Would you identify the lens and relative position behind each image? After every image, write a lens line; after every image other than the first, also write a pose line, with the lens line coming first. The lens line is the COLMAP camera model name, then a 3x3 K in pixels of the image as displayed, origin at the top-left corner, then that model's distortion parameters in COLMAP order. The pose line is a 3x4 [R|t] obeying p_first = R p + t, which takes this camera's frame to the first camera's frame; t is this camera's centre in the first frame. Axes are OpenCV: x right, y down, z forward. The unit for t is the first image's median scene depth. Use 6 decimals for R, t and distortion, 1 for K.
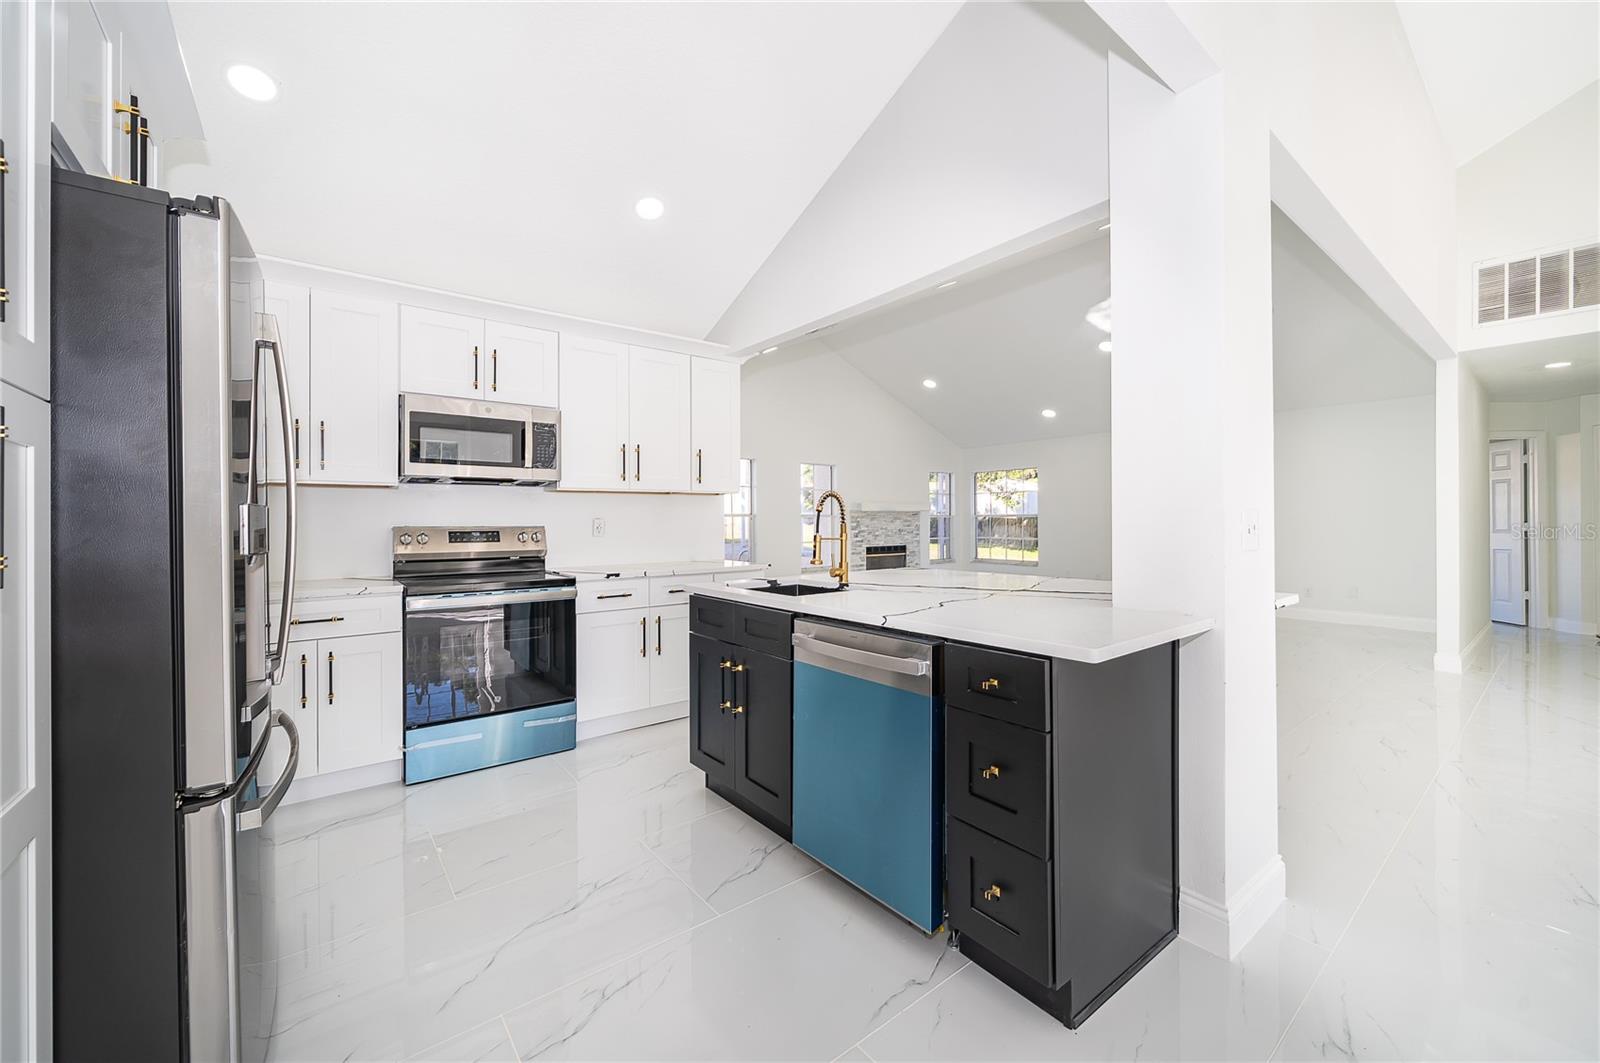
lens RADIAL K [[609.9, 0, 804.4], [0, 609.9, 528.7], [0, 0, 1]] dist [-0.008386, -0.000058]
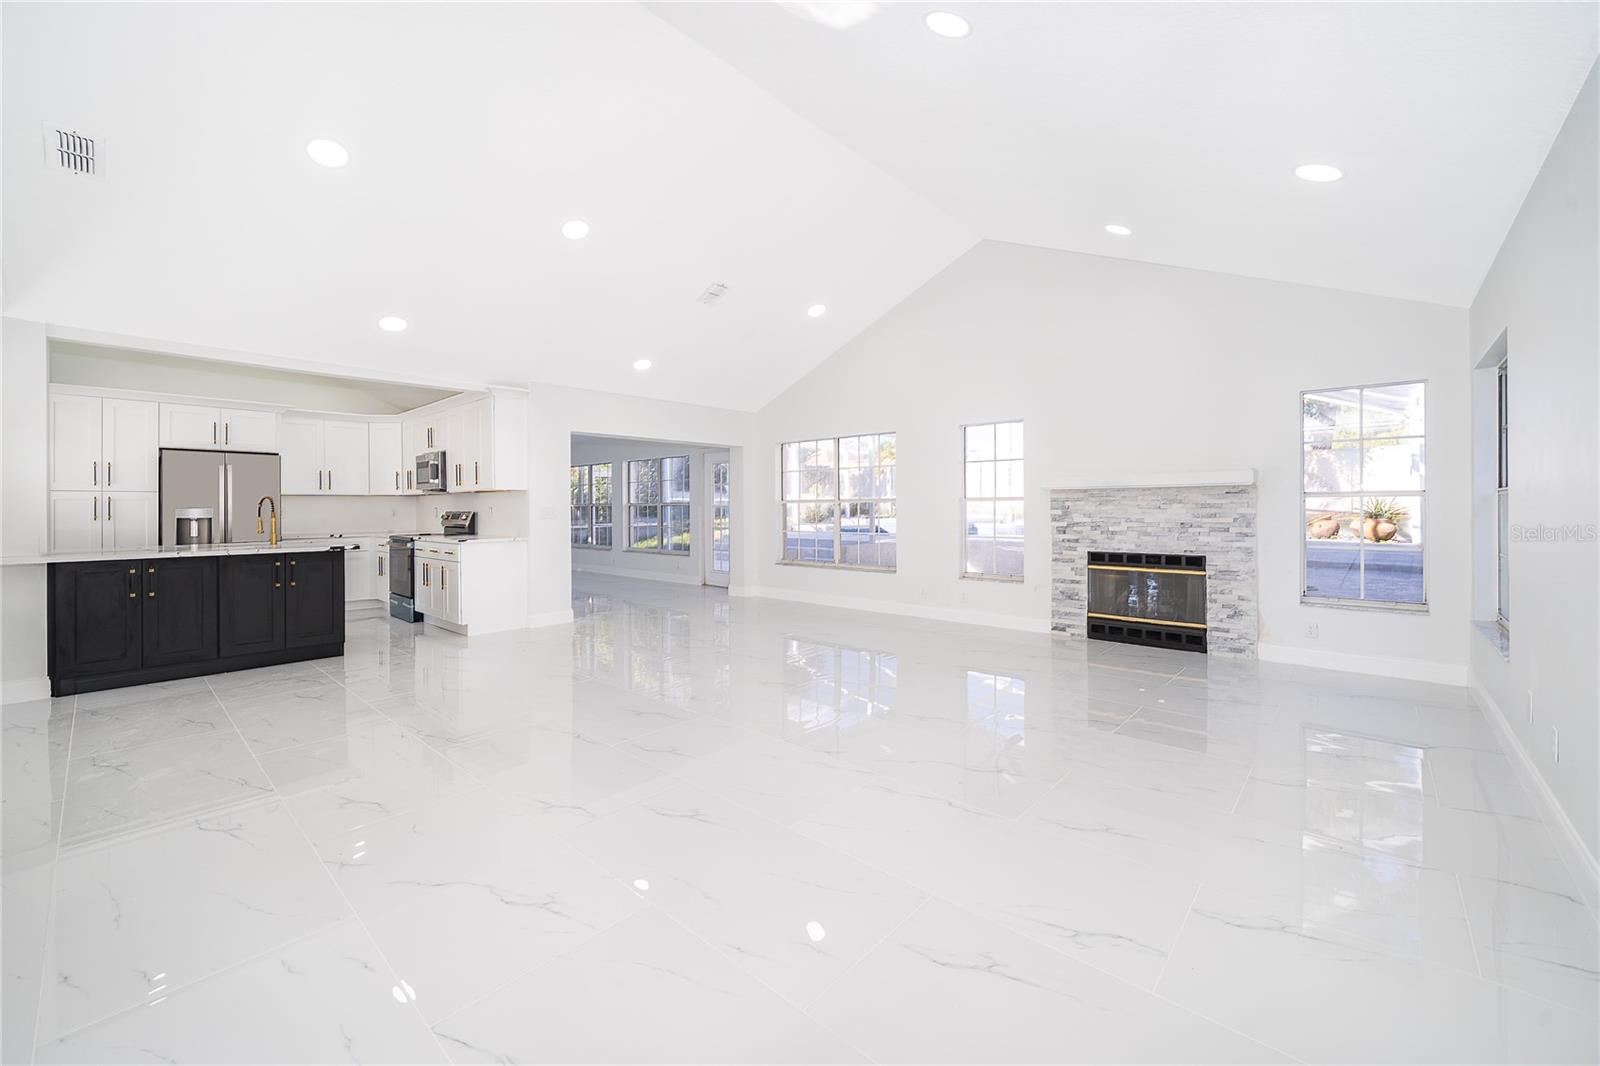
lens RADIAL K [[609.9, 0, 825.2], [0, 609.9, 513.1], [0, 0, 1]] dist [-0.008386, -0.000058]
pose [[0.229458, 0.012547, -0.973238, 0.598554], [-0.008035, 0.999907, 0.010996, -0.010219], [0.973285, 0.005297, 0.229537, 0.624377]]
